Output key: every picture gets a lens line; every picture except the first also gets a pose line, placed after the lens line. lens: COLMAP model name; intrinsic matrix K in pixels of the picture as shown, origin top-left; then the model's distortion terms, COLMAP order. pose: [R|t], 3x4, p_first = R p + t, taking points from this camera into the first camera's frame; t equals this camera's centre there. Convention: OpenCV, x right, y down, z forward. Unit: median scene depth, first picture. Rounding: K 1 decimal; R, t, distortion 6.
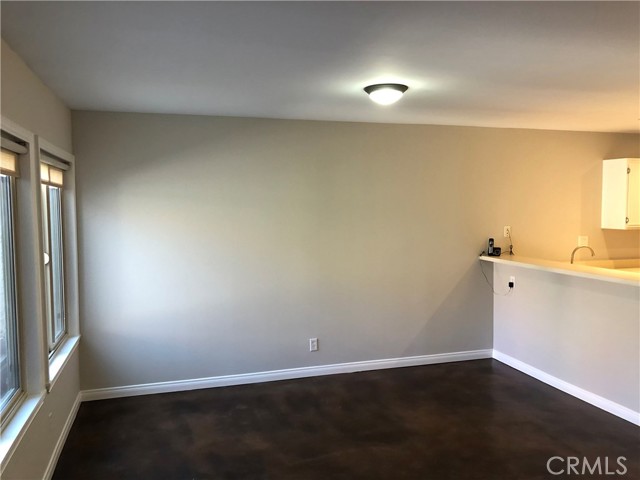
lens RADIAL K [[523.4, 0, 320.0], [0, 523.4, 240.0], [0, 0, 1]] dist [0.014734, -0.006002]
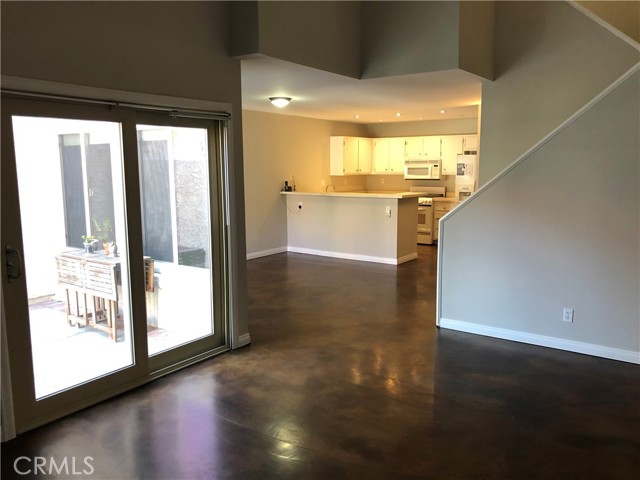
lens RADIAL K [[523.4, 0, 320.0], [0, 523.4, 240.0], [0, 0, 1]] dist [0.014734, -0.006002]
pose [[0.789152, -0.082577, 0.608621, -0.624158], [0.041156, 0.995803, 0.081745, 0.051989], [-0.612817, -0.039461, 0.789239, -0.407762]]
